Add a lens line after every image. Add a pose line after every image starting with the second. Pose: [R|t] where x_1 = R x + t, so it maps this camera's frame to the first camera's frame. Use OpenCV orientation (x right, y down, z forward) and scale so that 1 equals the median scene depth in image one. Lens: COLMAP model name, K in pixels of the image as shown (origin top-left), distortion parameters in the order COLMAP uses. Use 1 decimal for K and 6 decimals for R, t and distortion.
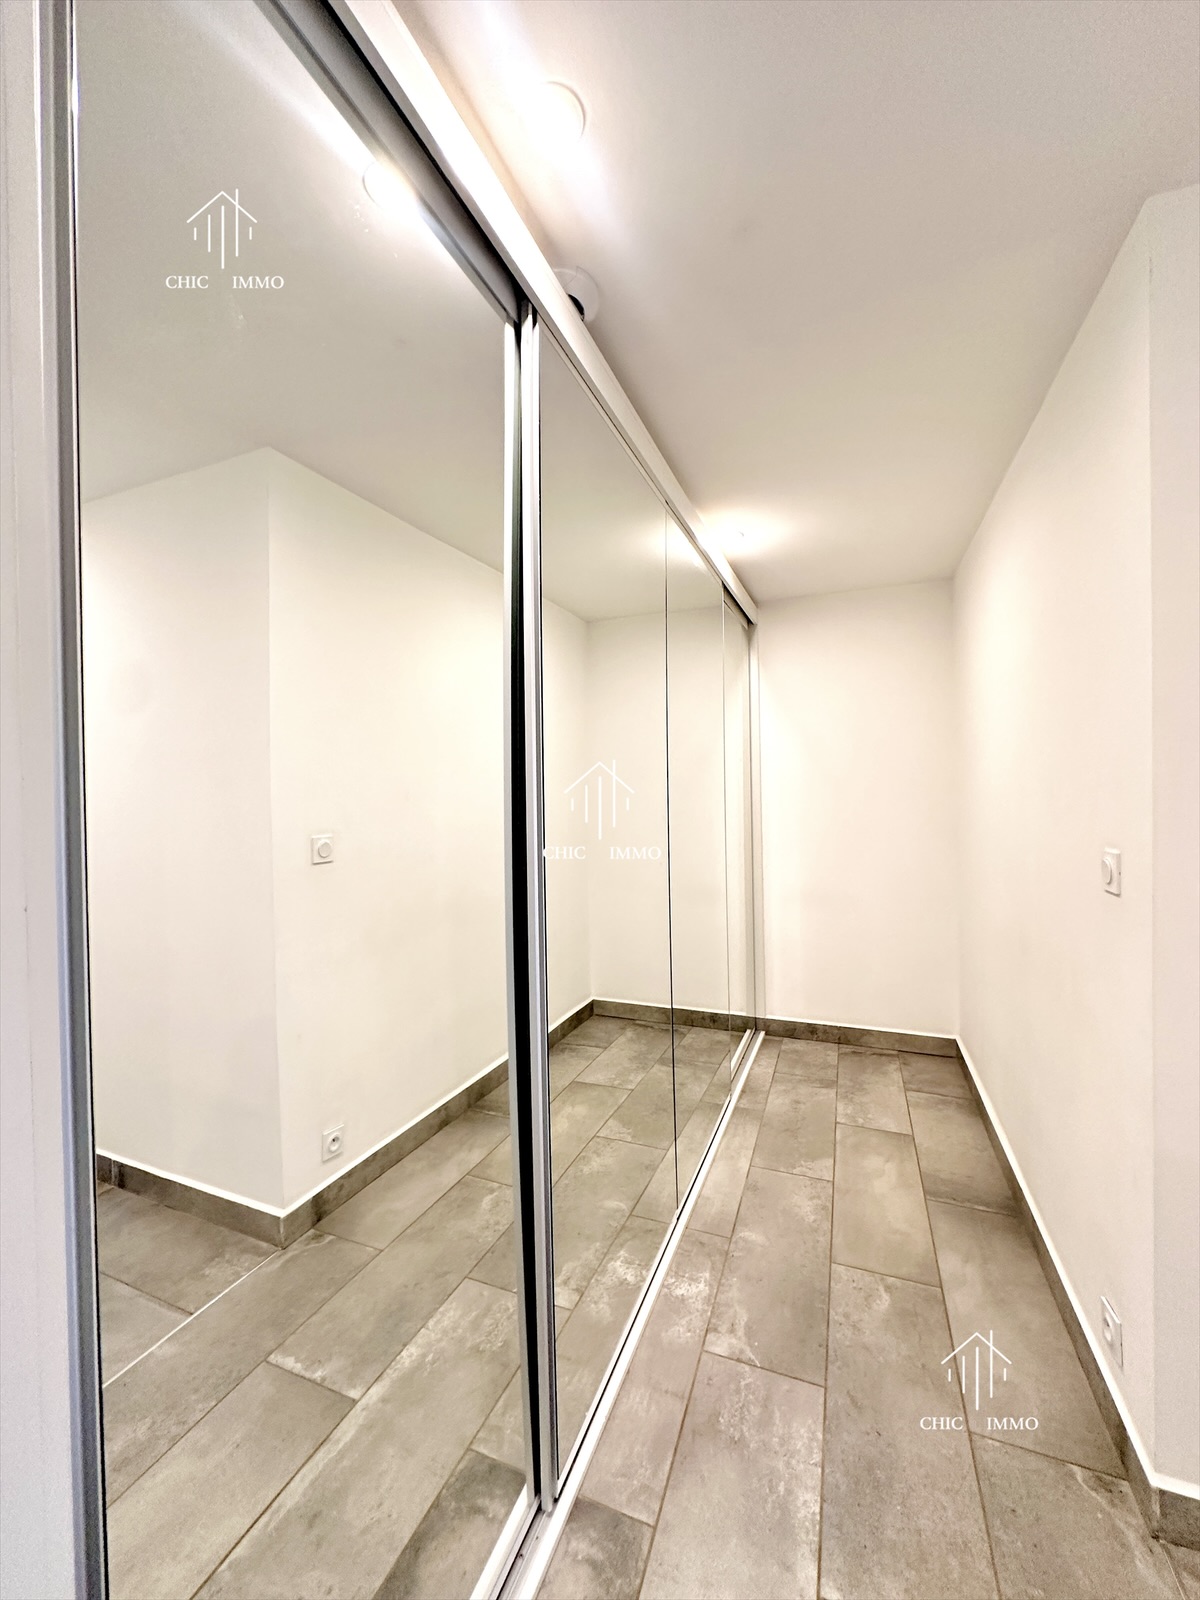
lens RADIAL K [[636.1, 0, 598.4], [0, 636.1, 806.8], [0, 0, 1]] dist [-0.001597, -0.000662]
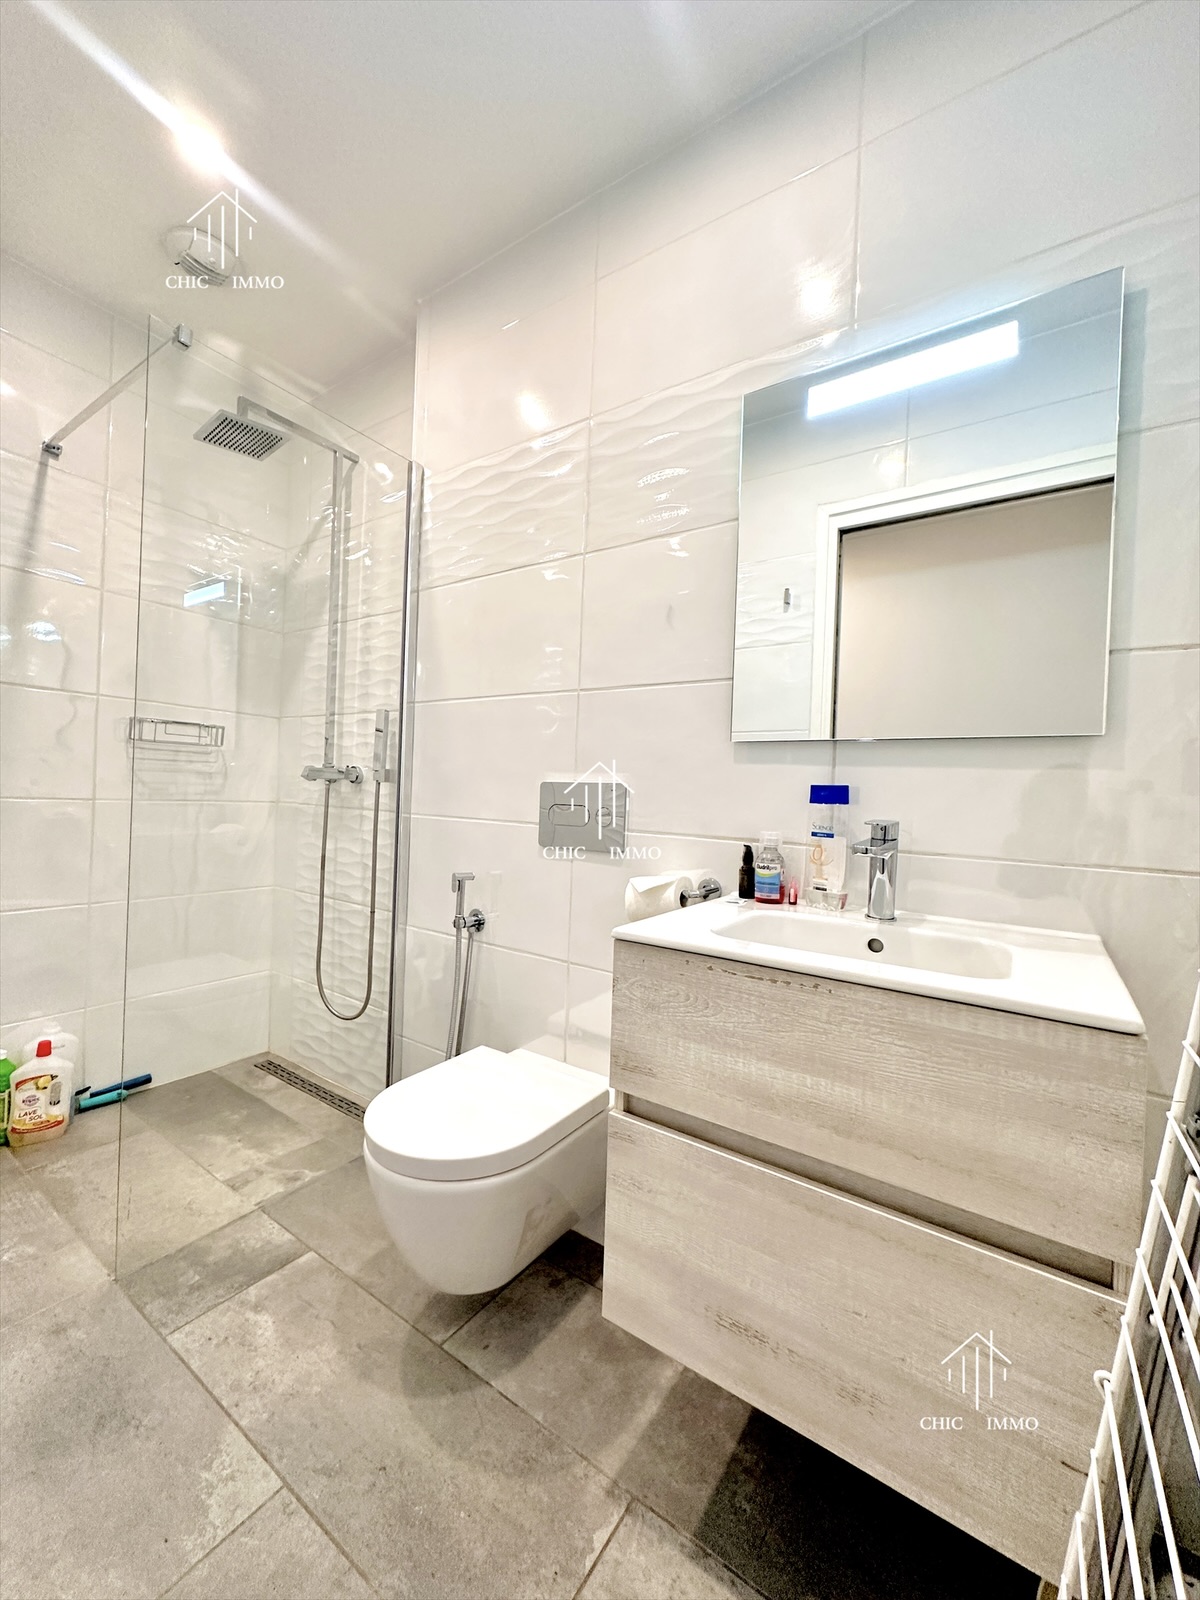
lens RADIAL K [[636.1, 0, 602.0], [0, 636.1, 805.8], [0, 0, 1]] dist [-0.001597, -0.000662]
pose [[0.210113, 0.003408, 0.977671, -0.177715], [-0.048276, 0.998810, 0.006893, 0.184584], [-0.976485, -0.048646, 0.210027, 0.538847]]
